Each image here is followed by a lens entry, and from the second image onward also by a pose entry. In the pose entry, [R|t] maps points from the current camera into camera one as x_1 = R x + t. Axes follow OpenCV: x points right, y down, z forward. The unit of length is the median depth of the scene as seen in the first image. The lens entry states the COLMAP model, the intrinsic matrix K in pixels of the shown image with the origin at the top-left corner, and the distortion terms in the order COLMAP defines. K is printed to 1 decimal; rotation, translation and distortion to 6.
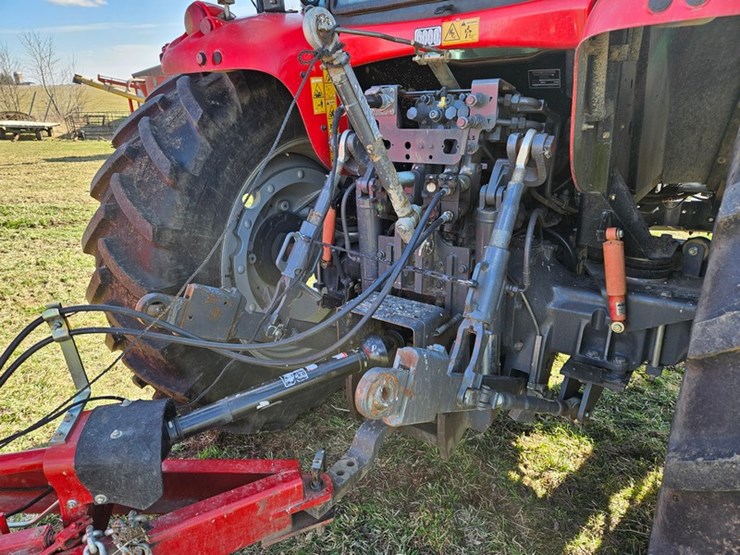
lens RADIAL K [[492.0, 0, 360.3], [0, 492.0, 280.8], [0, 0, 1]] dist [0.021164, -0.001420]
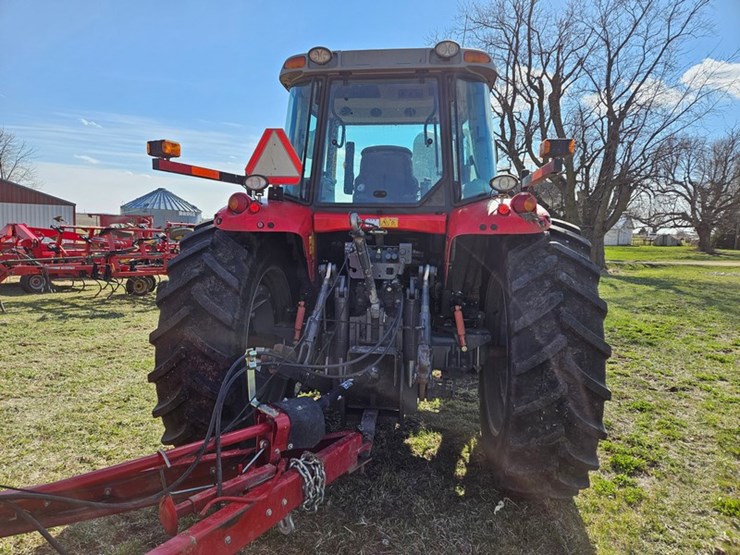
lens RADIAL K [[498.9, 0, 373.0], [0, 498.9, 275.8], [0, 0, 1]] dist [0.041301, -0.003350]
pose [[0.849414, 0.007654, 0.527672, -1.047655], [0.131334, 0.965370, -0.225416, 0.231619], [-0.511124, 0.260773, 0.818993, -0.751834]]
